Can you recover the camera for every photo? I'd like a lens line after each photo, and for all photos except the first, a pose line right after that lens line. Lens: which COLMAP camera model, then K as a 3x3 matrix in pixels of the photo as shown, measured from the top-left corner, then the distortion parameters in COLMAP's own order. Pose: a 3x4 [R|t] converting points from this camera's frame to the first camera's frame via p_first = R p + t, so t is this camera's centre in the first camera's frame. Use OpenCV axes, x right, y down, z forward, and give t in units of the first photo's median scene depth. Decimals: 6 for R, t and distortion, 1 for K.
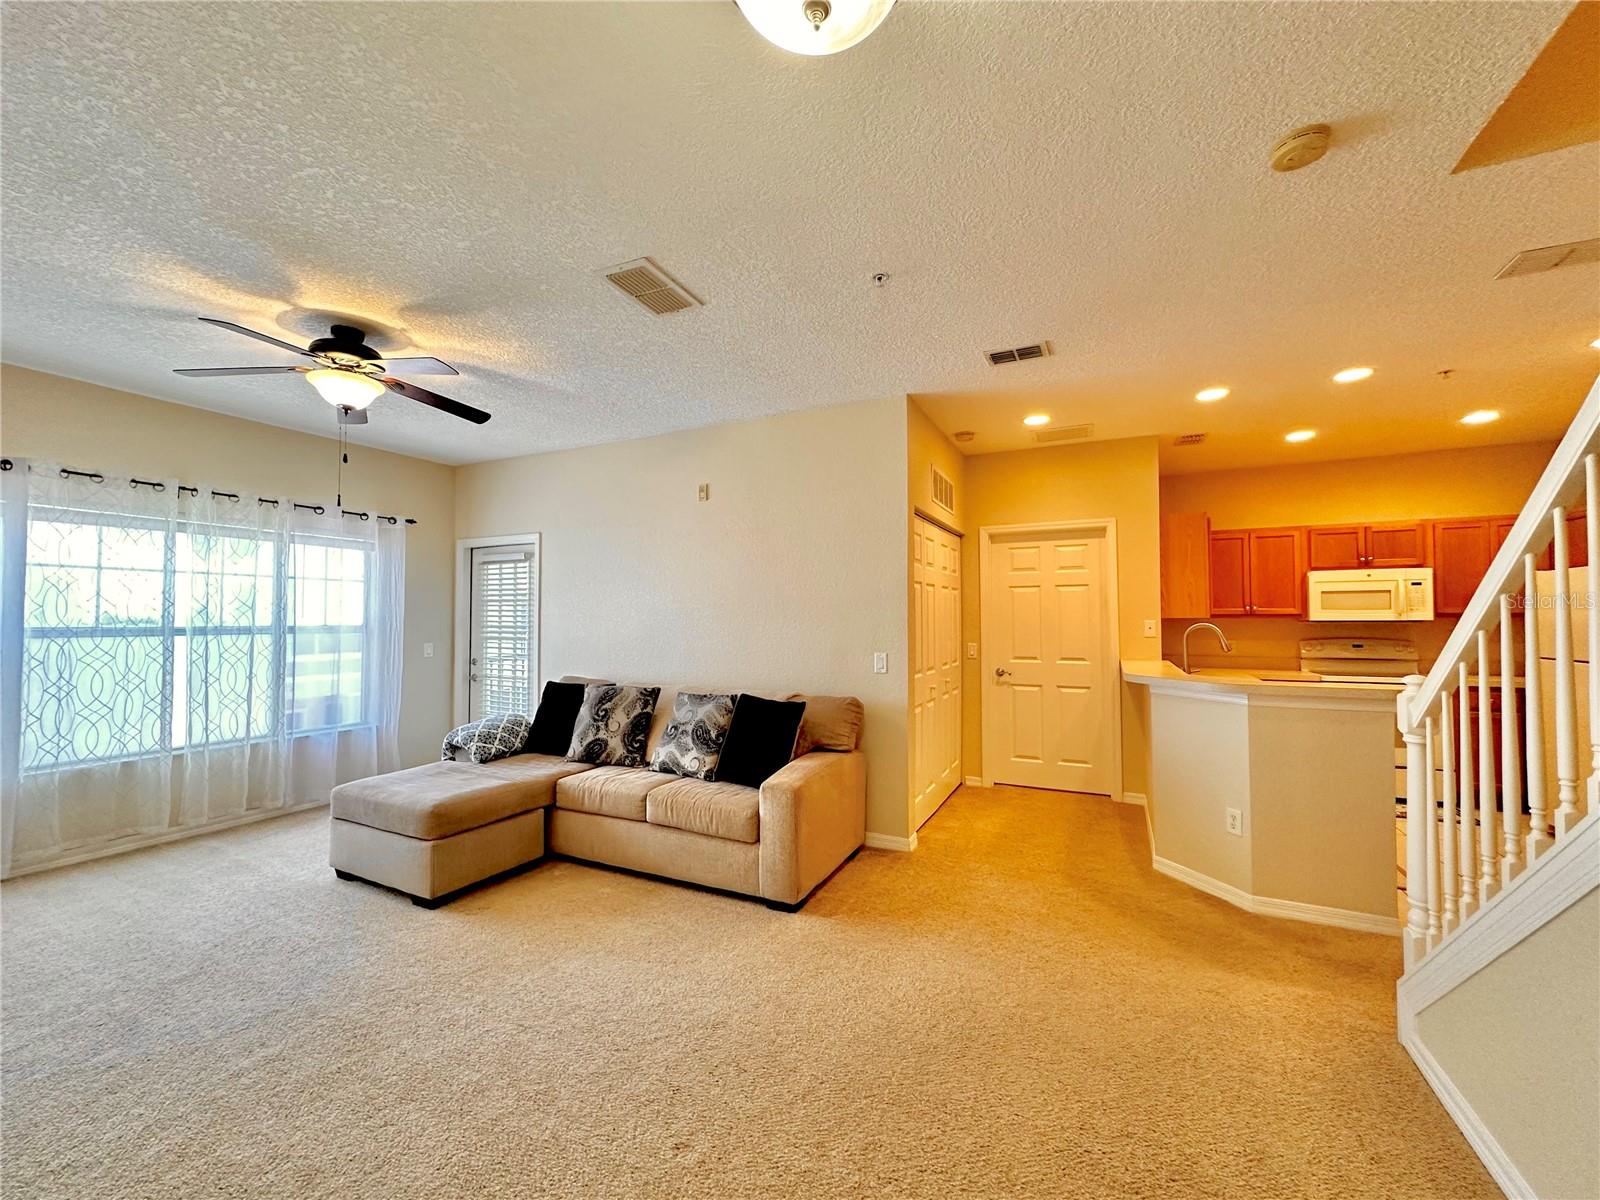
lens RADIAL K [[638.0, 0, 797.9], [0, 638.0, 601.8], [0, 0, 1]] dist [-0.005155, 0.000886]
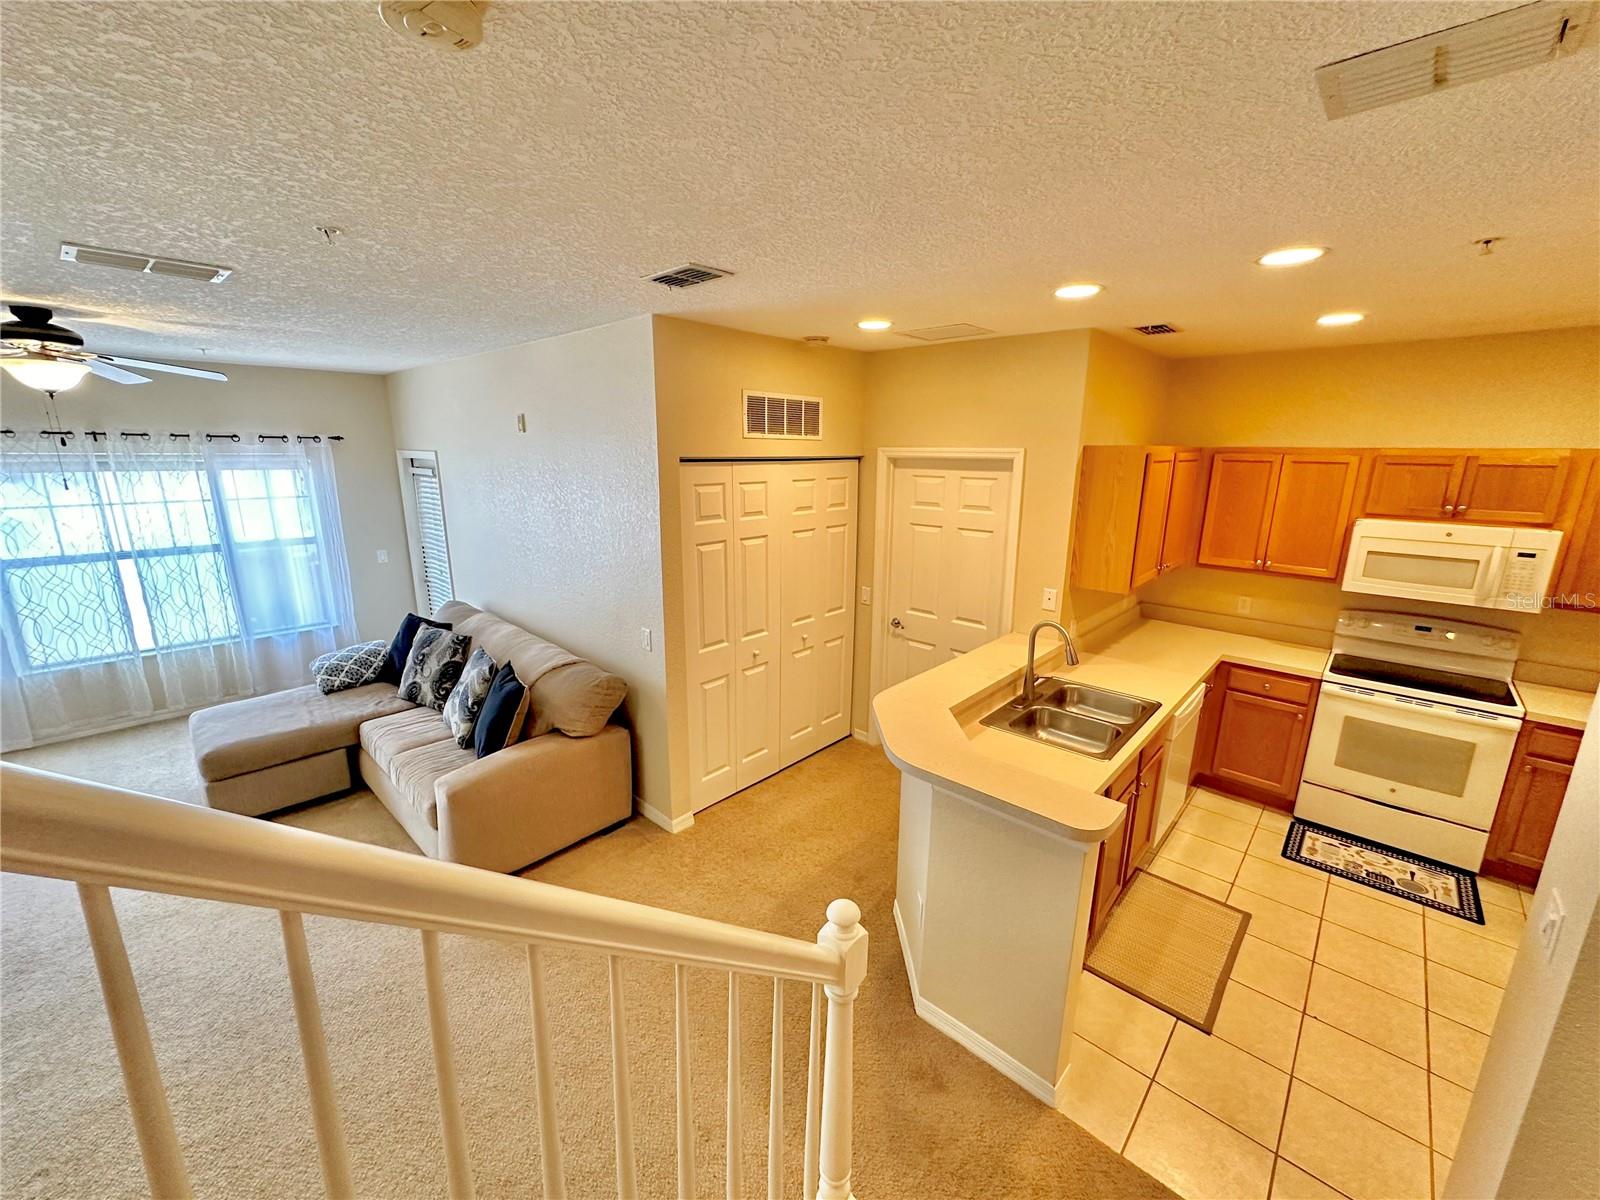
lens RADIAL K [[638.0, 0, 797.5], [0, 638.0, 599.9], [0, 0, 1]] dist [-0.005155, 0.000886]
pose [[0.958831, 0.074085, -0.274144, 0.478728], [-0.001193, 0.966413, 0.256993, -0.156568], [0.283975, -0.246086, 0.926715, 0.204359]]
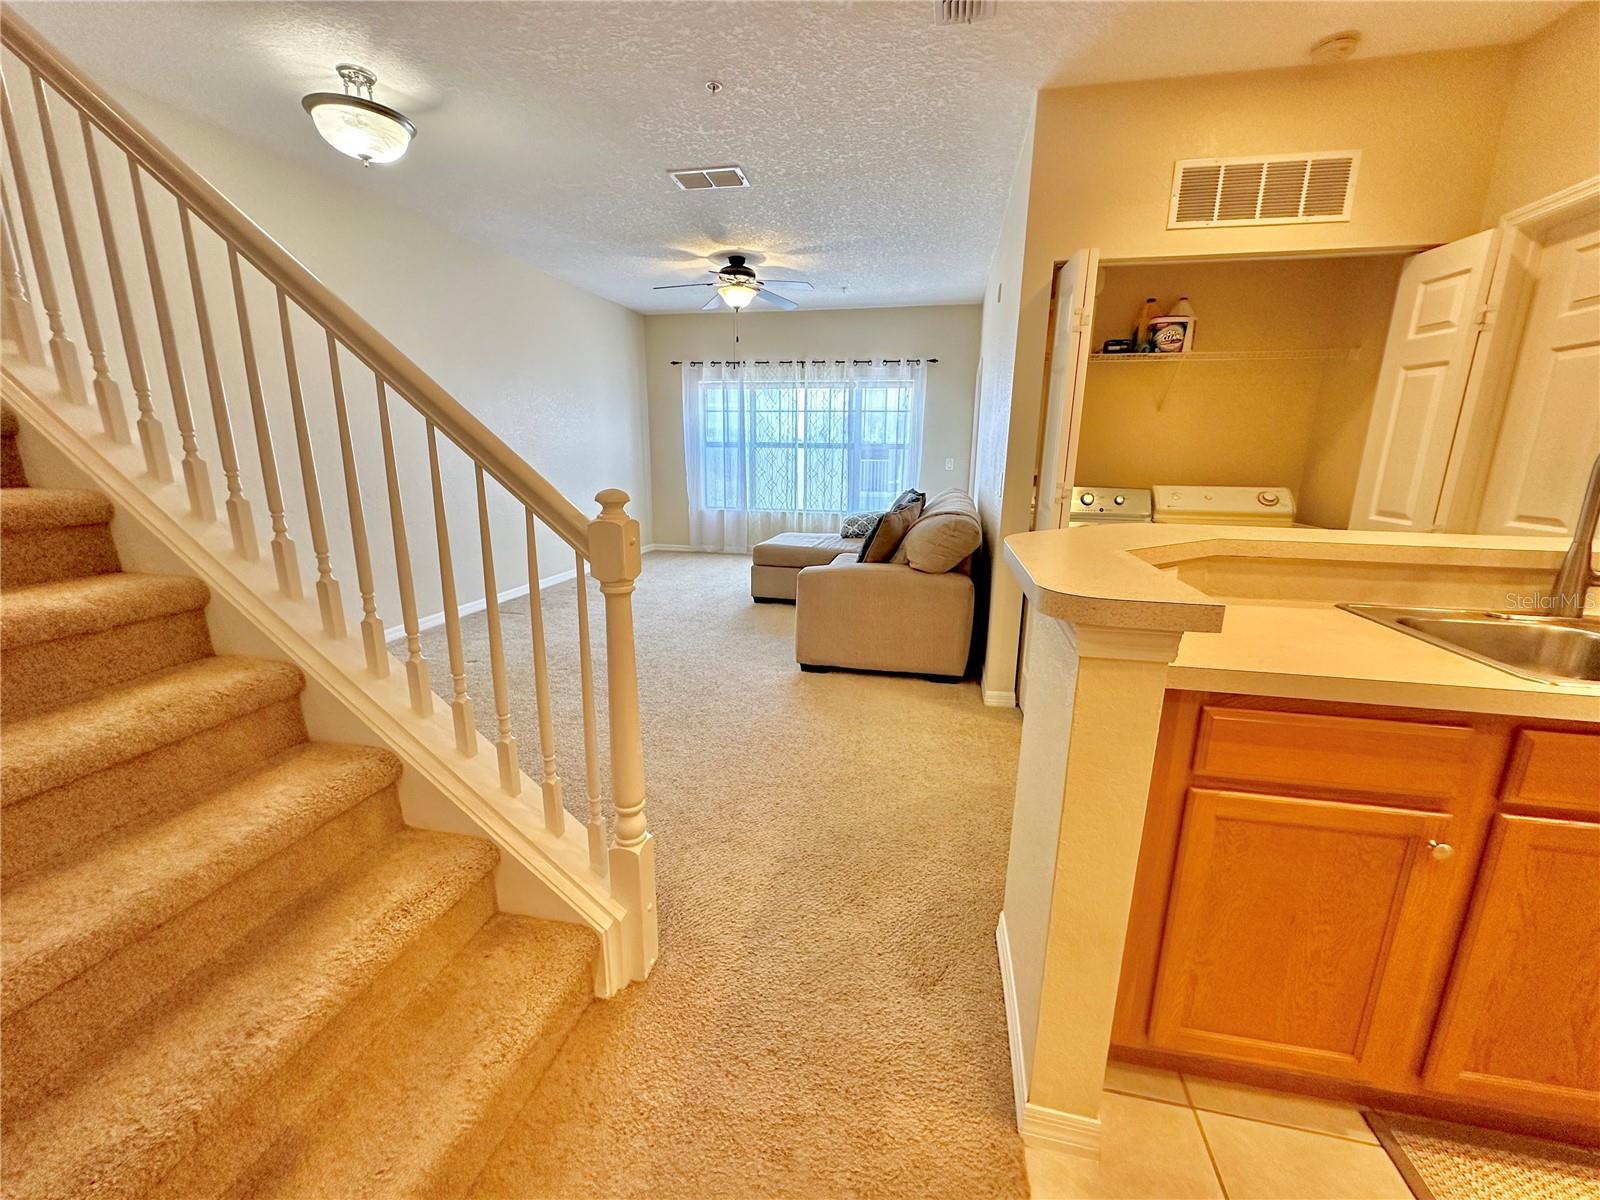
lens RADIAL K [[638.0, 0, 799.5], [0, 638.0, 600.8], [0, 0, 1]] dist [-0.005155, 0.000886]
pose [[0.246081, 0.230471, -0.941450, 0.729135], [0.017326, 0.970117, 0.242017, 0.031294], [0.969094, -0.075867, 0.234734, 0.453418]]
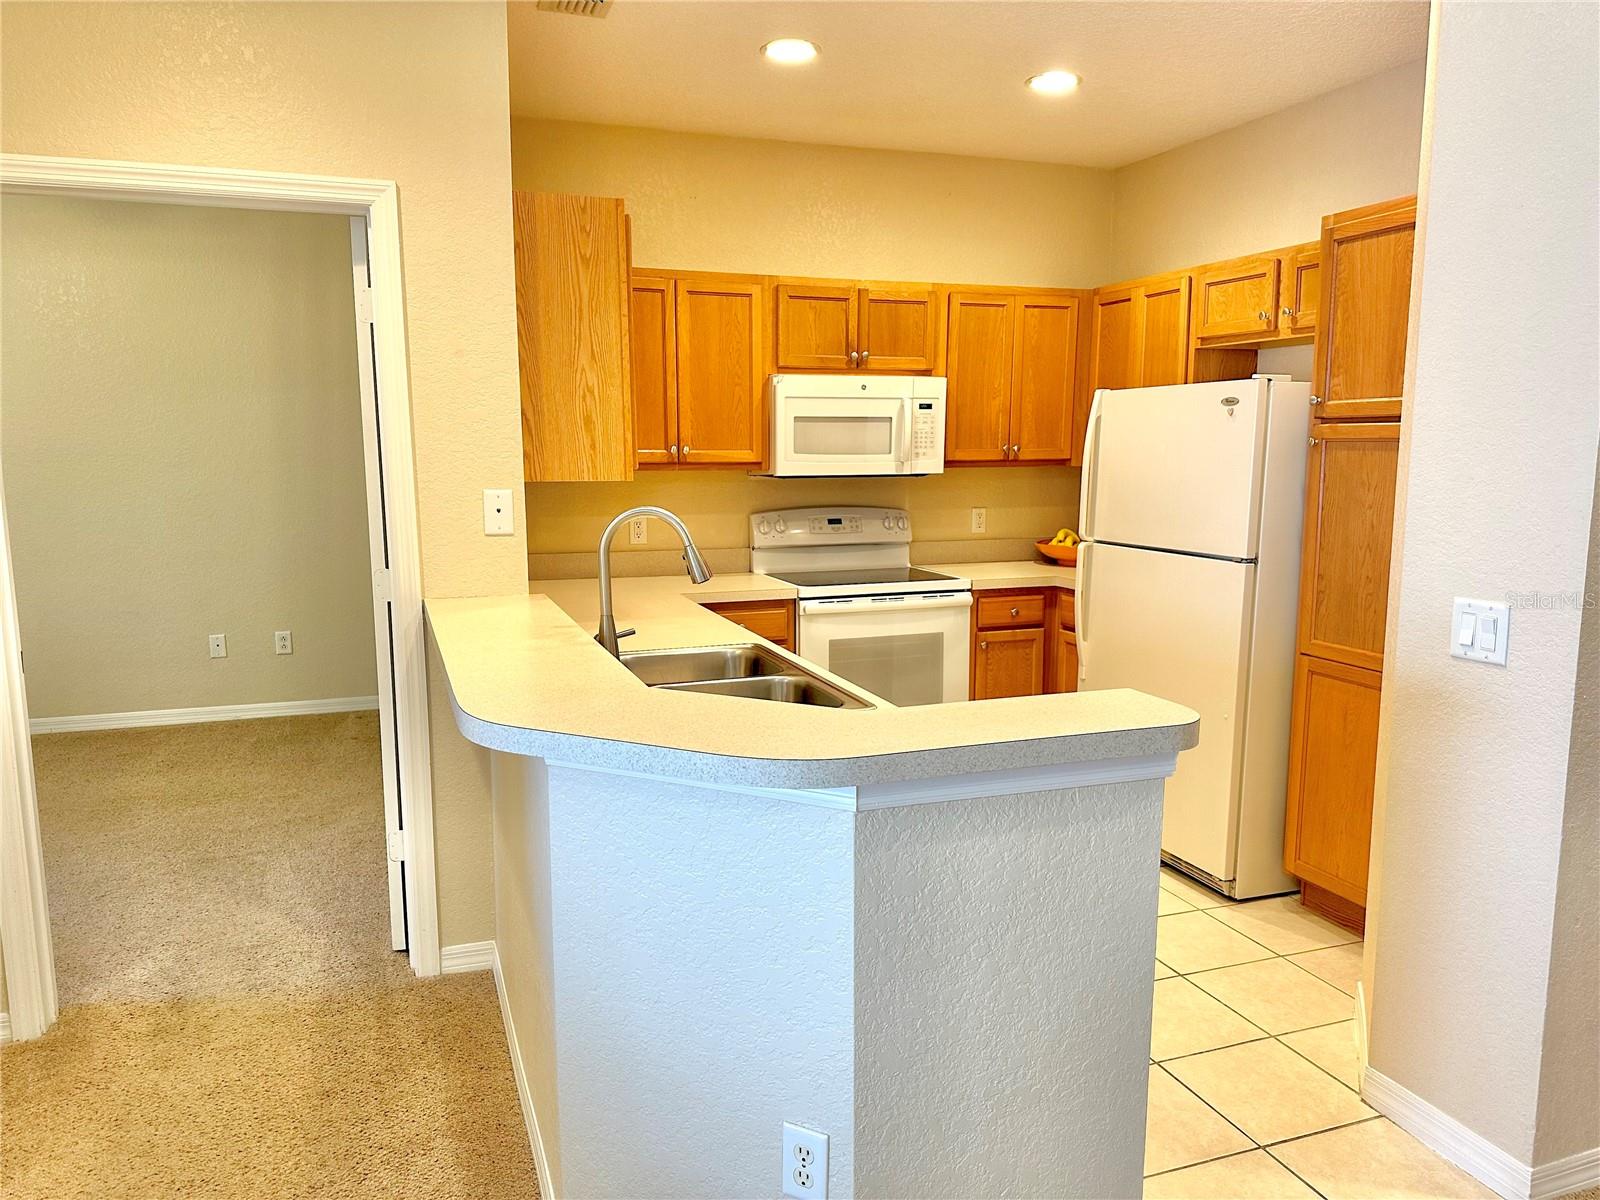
lens RADIAL K [[1103.2, 0, 793.0], [0, 1103.2, 637.4], [0, 0, 1]] dist [0.050425, -0.012164]
pose [[0.693368, -0.123219, 0.709970, 0.206779], [-0.021056, 0.981386, 0.190888, -0.013130], [-0.720276, -0.147304, 0.677867, 0.433321]]
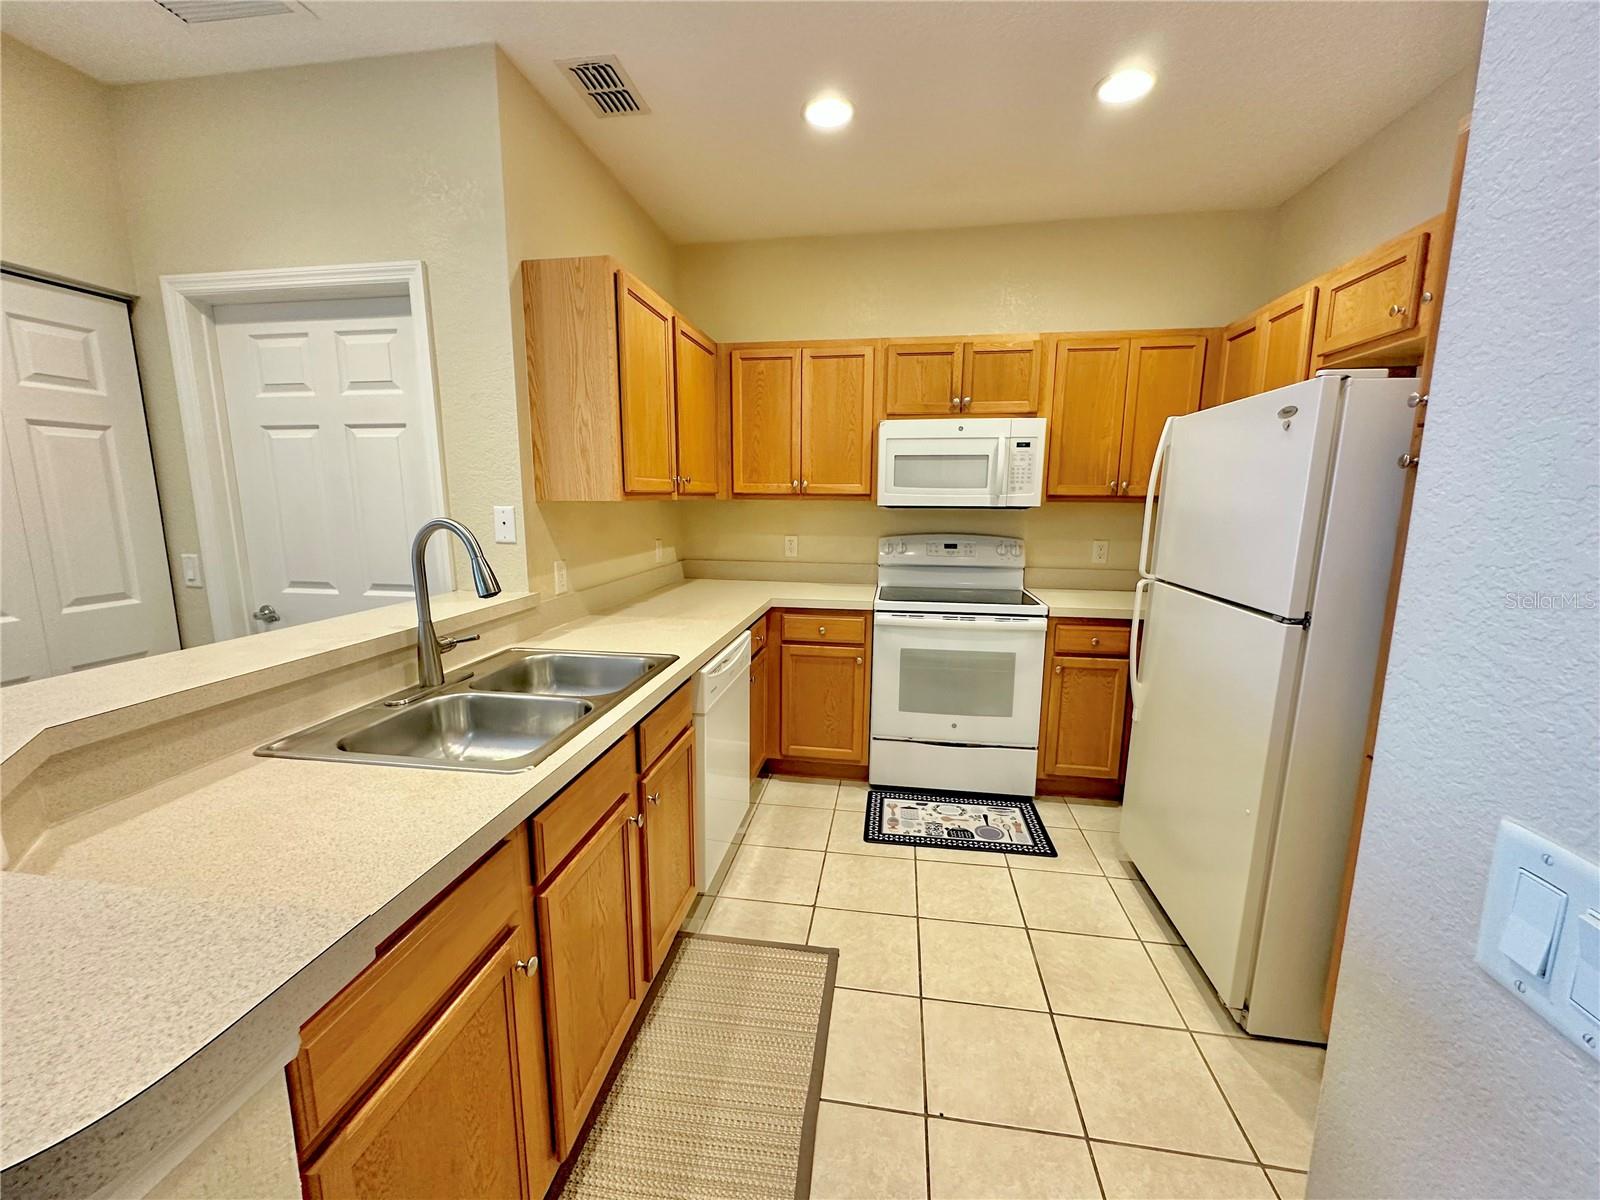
lens RADIAL K [[638.0, 0, 799.0], [0, 638.0, 600.8], [0, 0, 1]] dist [-0.005155, 0.000886]
pose [[0.952819, -0.042229, 0.300586, 0.622471], [-0.016244, 0.981762, 0.189417, 0.006059], [-0.303103, -0.185363, 0.934756, 0.505902]]
